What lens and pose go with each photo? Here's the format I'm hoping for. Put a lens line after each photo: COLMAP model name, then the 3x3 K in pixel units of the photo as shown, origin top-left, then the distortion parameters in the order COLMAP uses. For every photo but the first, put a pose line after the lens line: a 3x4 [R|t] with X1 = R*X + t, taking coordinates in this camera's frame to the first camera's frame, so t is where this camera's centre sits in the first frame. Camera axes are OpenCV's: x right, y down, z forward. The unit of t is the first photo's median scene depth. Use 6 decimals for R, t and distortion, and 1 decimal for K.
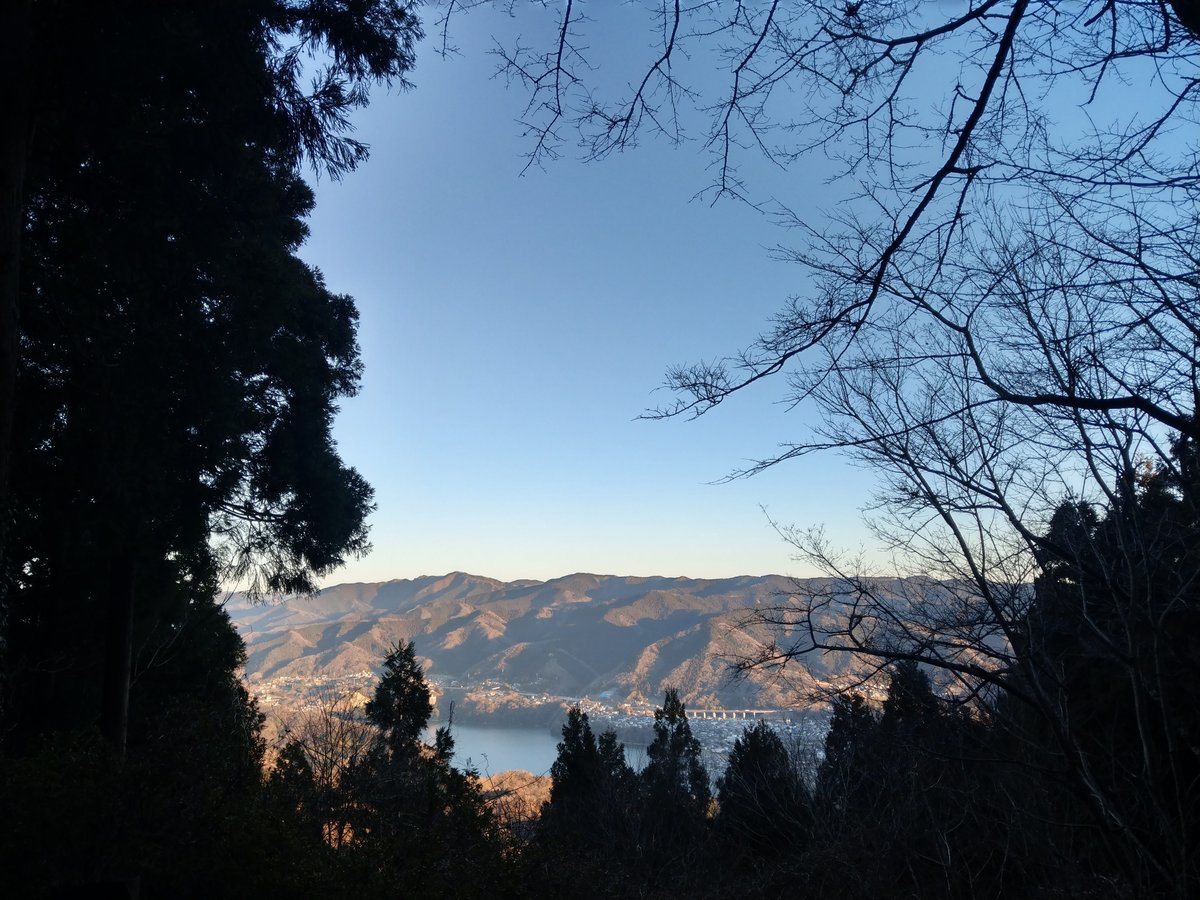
lens RADIAL K [[893.6, 0, 617.3], [0, 893.6, 450.0], [0, 0, 1]] dist [0.007442, -0.001472]
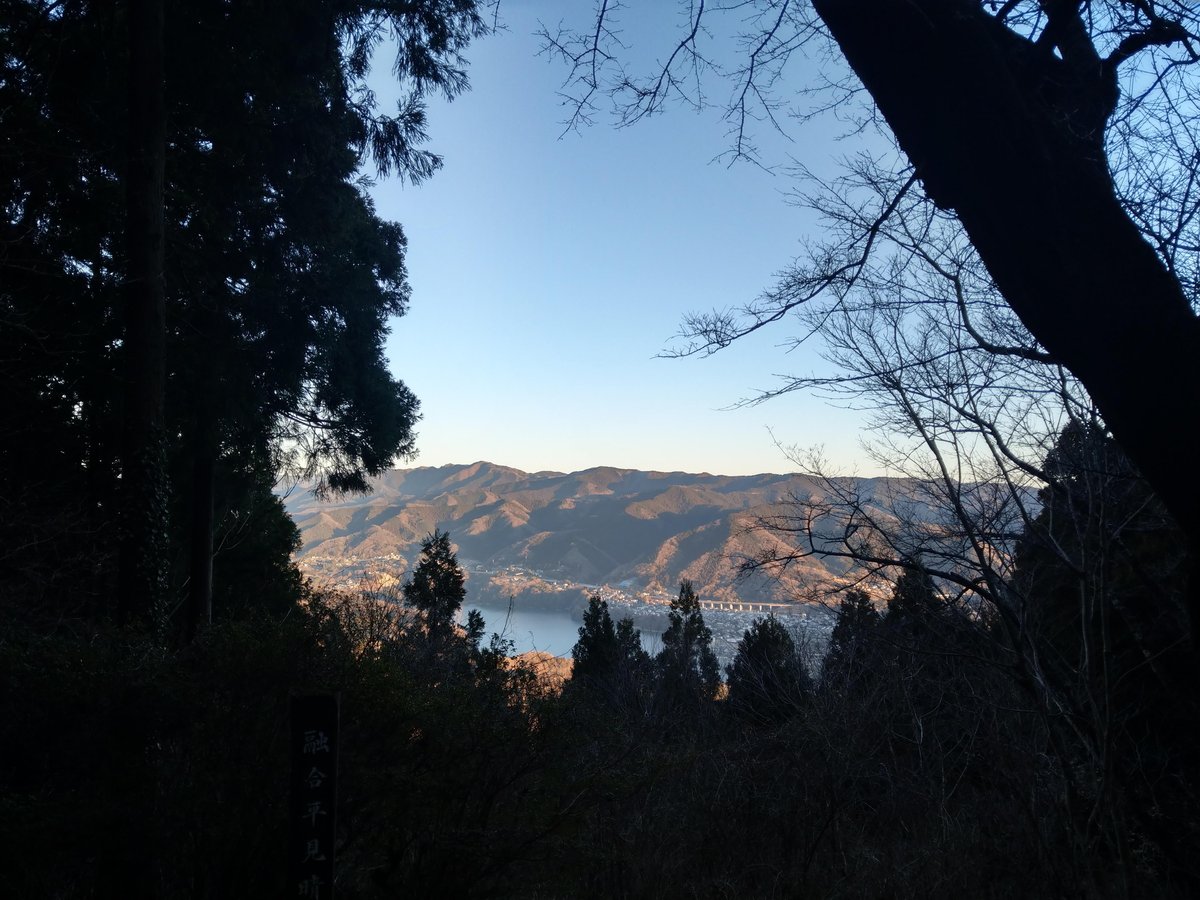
lens RADIAL K [[893.6, 0, 617.3], [0, 893.6, 450.0], [0, 0, 1]] dist [0.007442, -0.001472]
pose [[0.999203, 0.030076, -0.026235, 0.004116], [-0.026761, 0.992575, 0.118656, -0.033891], [0.029609, -0.117860, 0.992589, -0.106110]]
